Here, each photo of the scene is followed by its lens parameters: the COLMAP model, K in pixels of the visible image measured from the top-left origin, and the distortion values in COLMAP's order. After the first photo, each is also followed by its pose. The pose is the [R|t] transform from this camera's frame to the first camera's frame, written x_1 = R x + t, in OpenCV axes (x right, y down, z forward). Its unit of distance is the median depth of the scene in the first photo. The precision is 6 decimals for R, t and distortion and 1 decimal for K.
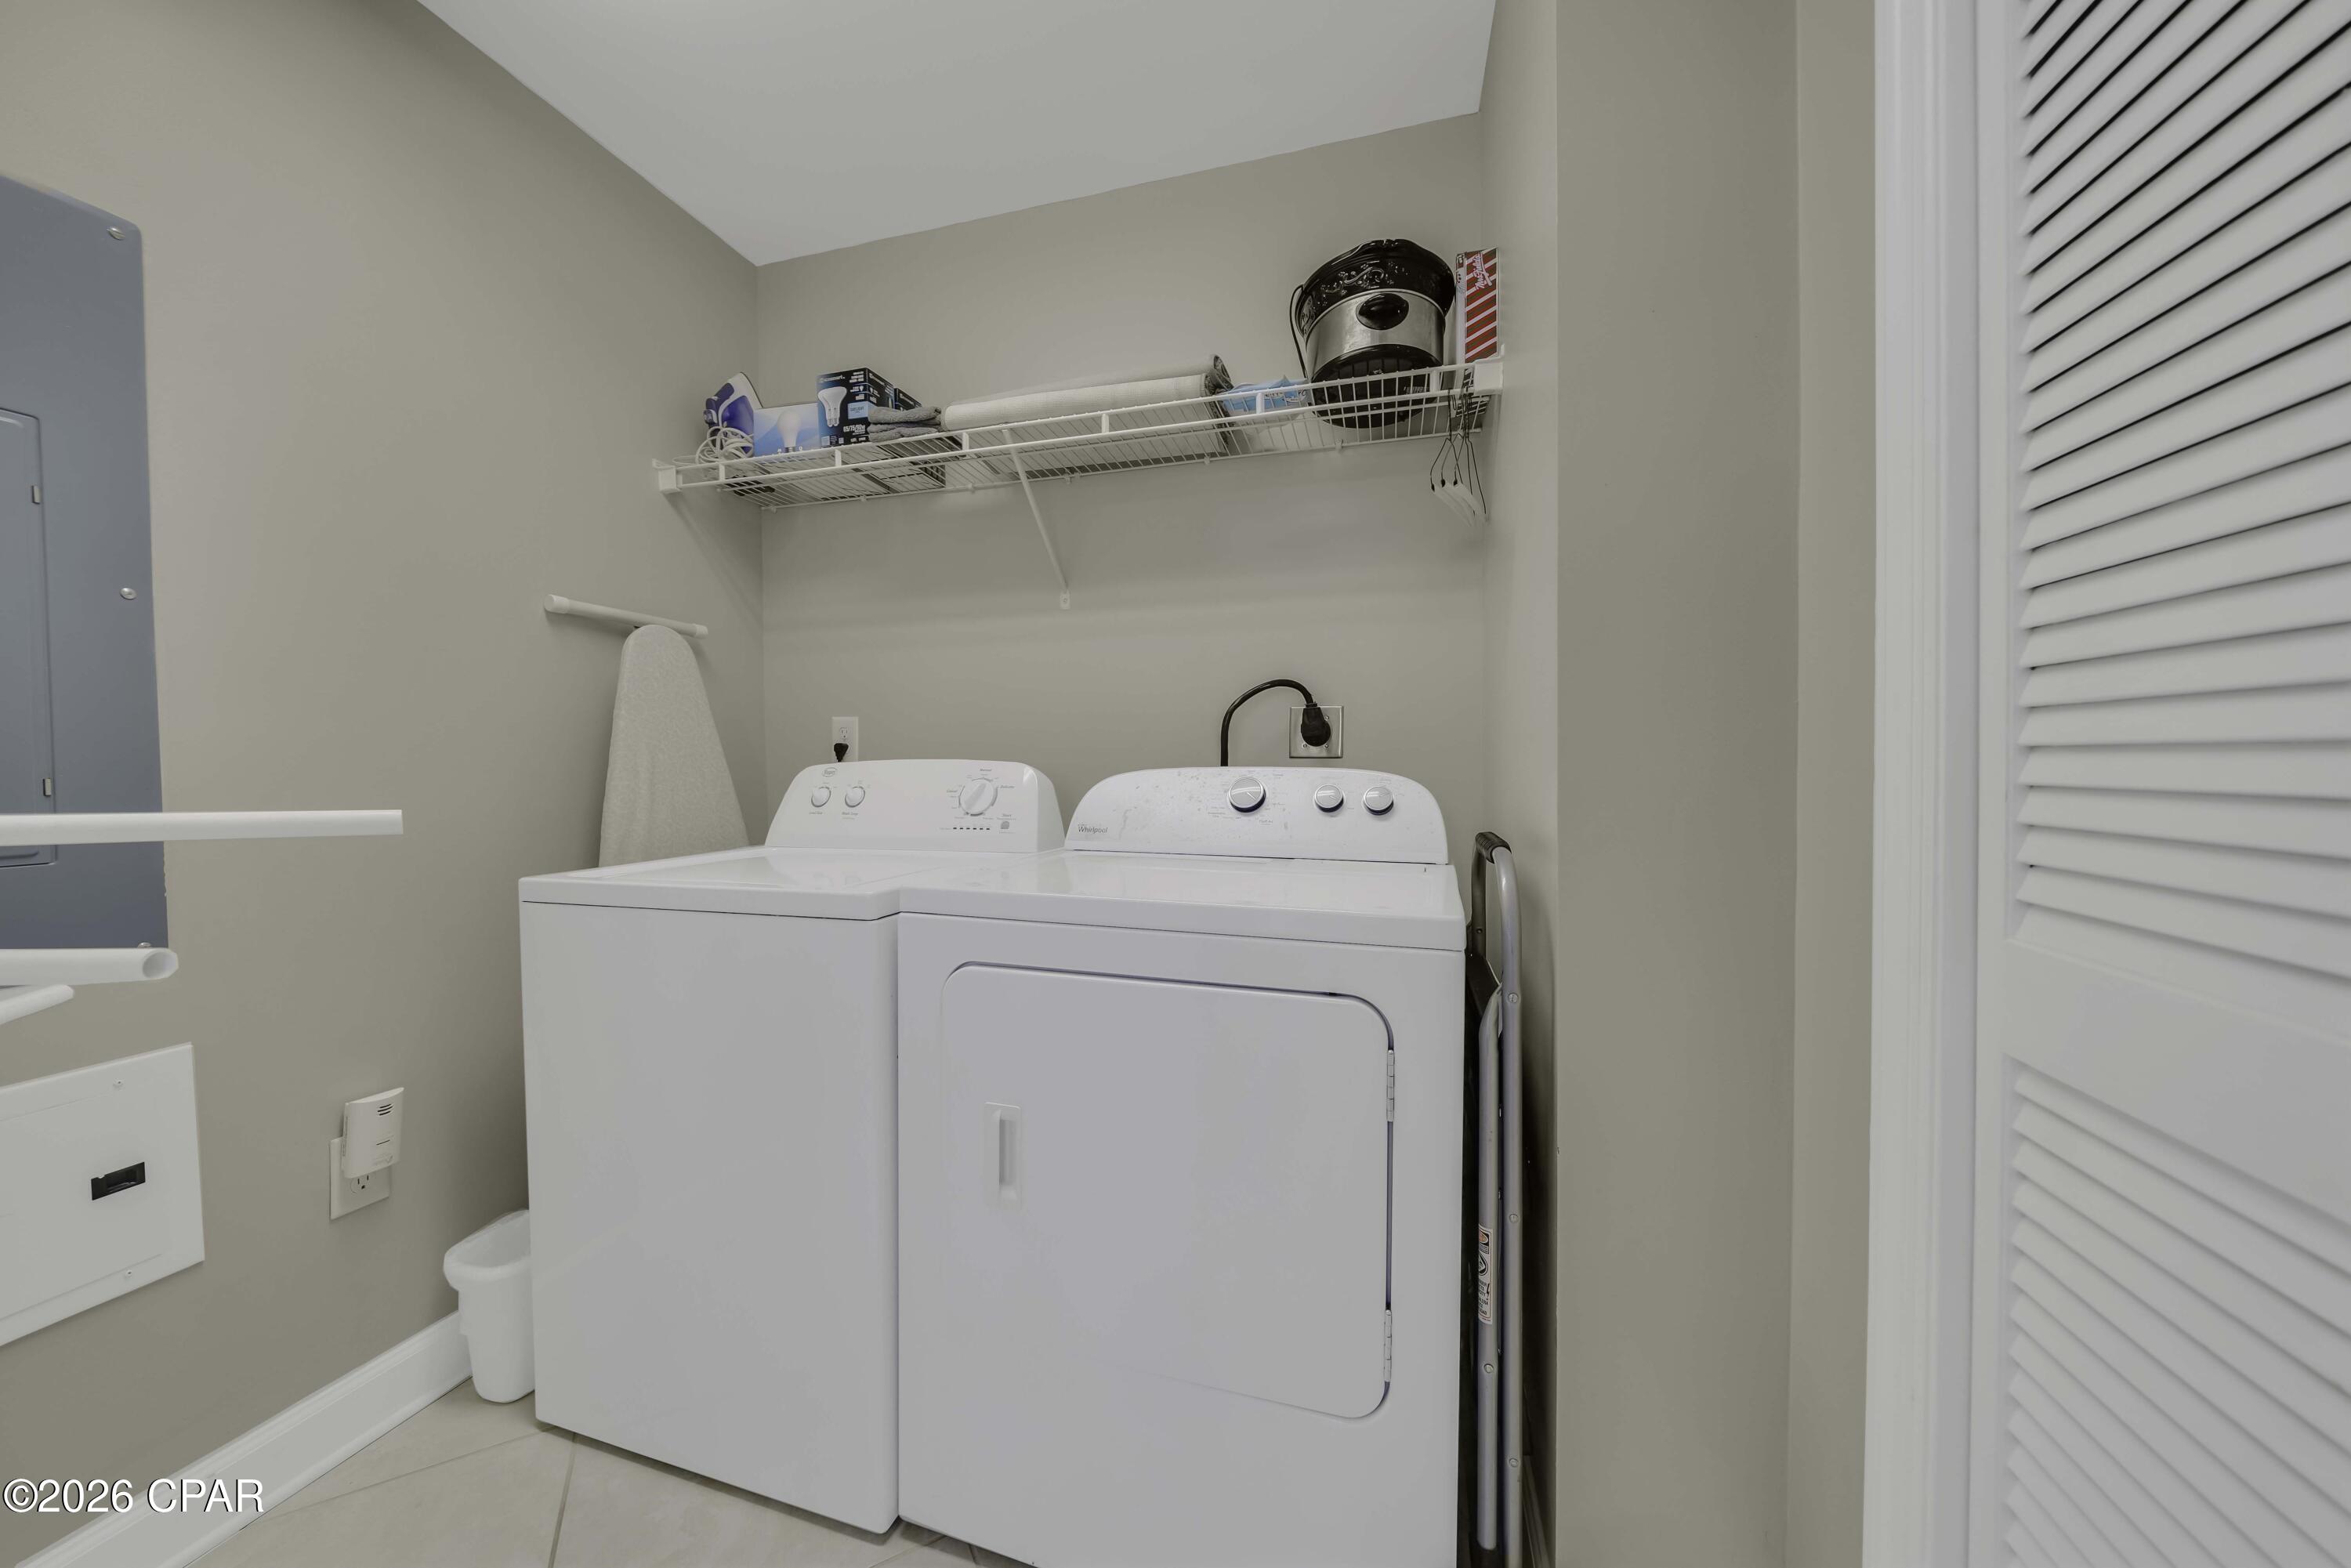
lens RADIAL K [[795.0, 0, 1166.0], [0, 795.0, 782.5], [0, 0, 1]] dist [-0.007204, 0.000752]
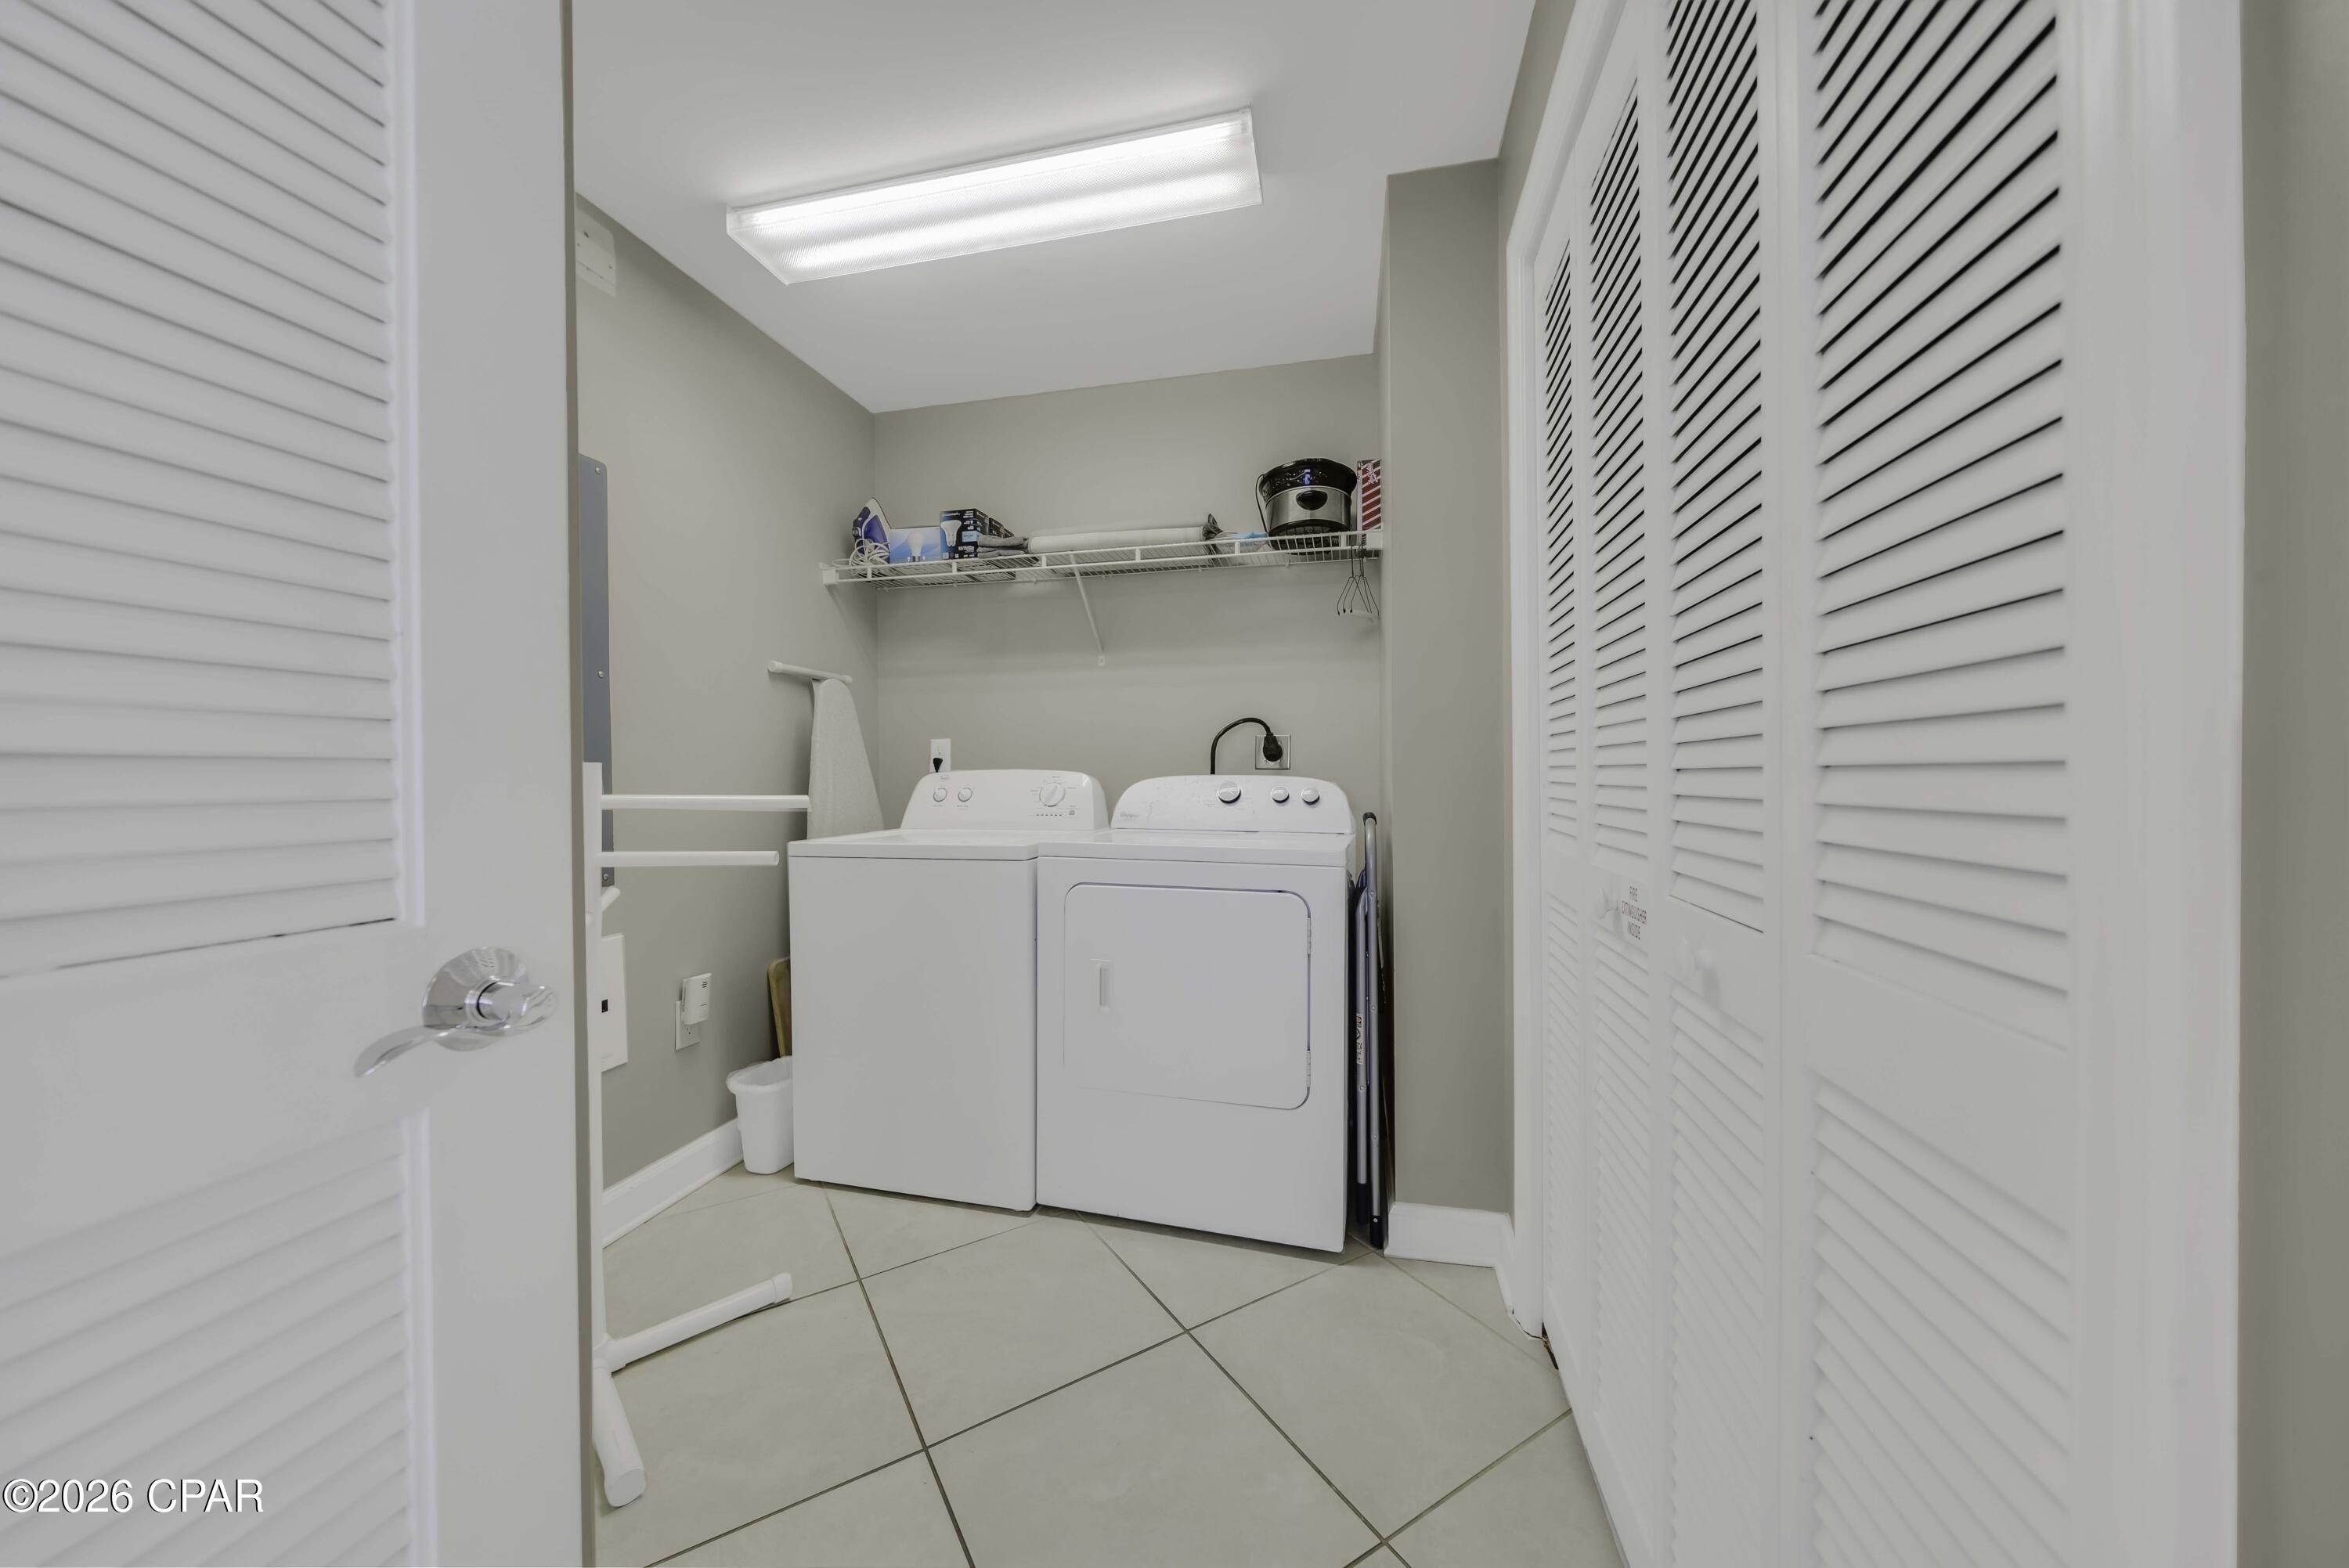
lens RADIAL K [[794.2, 0, 1174.5], [0, 794.2, 777.6], [0, 0, 1]] dist [-0.007204, 0.000752]
pose [[0.998313, 0.001347, 0.058044, -0.097468], [-0.000150, 0.999787, -0.020619, 0.017727], [-0.058059, 0.020576, 0.998101, -0.562064]]
